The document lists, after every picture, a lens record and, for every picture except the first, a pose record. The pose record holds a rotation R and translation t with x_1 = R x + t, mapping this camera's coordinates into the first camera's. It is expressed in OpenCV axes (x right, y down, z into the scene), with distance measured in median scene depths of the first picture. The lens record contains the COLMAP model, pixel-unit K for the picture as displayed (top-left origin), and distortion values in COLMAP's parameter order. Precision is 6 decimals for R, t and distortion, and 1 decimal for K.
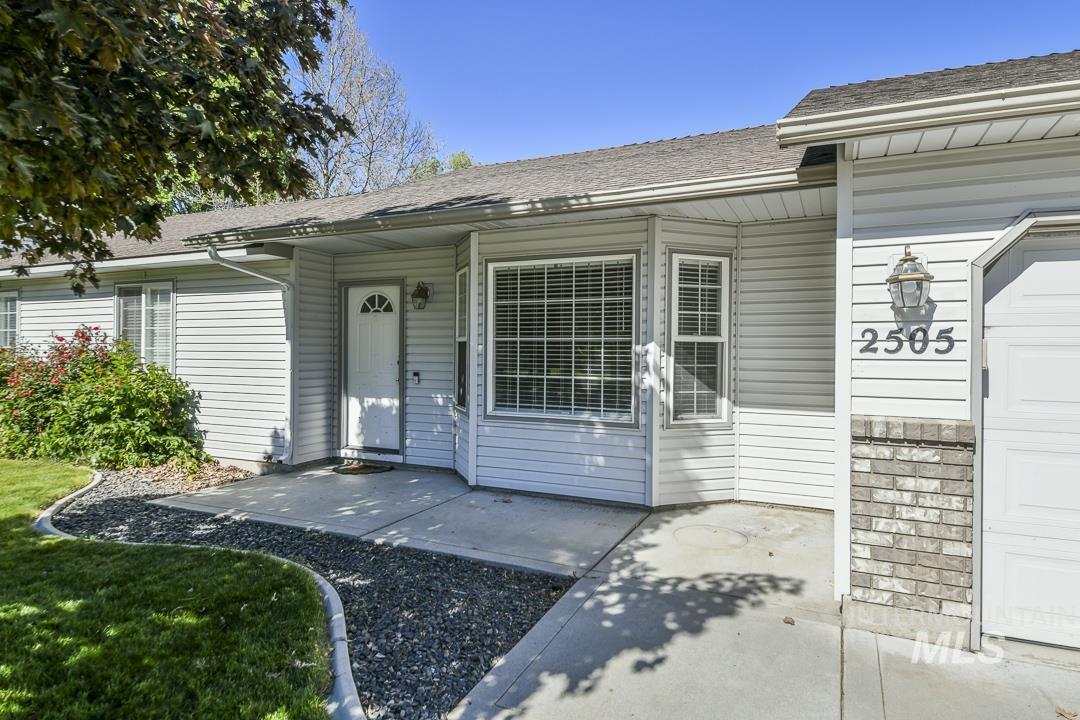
lens RADIAL K [[601.4, 0, 535.9], [0, 601.4, 340.4], [0, 0, 1]] dist [0.076023, -0.073099]
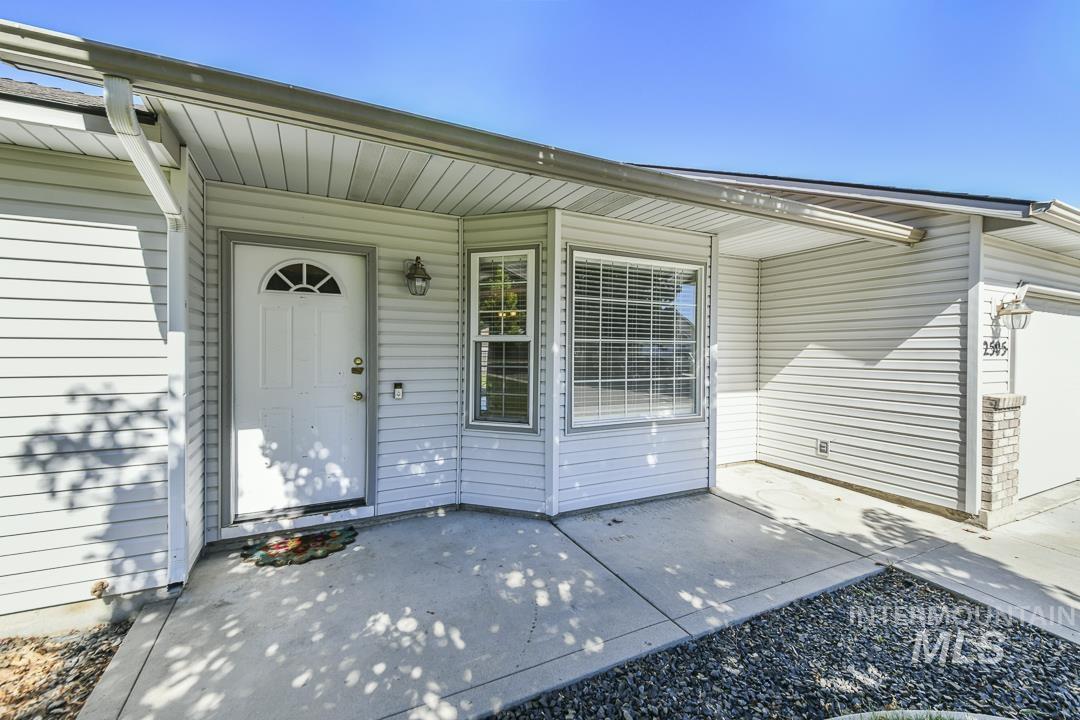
lens RADIAL K [[464.9, 0, 542.4], [0, 464.9, 348.7], [0, 0, 1]] dist [0.063862, -0.040975]
pose [[0.606367, -0.001840, 0.795183, -0.529473], [-0.017207, 0.999733, 0.015435, 0.000925], [-0.794999, -0.023042, 0.606173, 0.527734]]
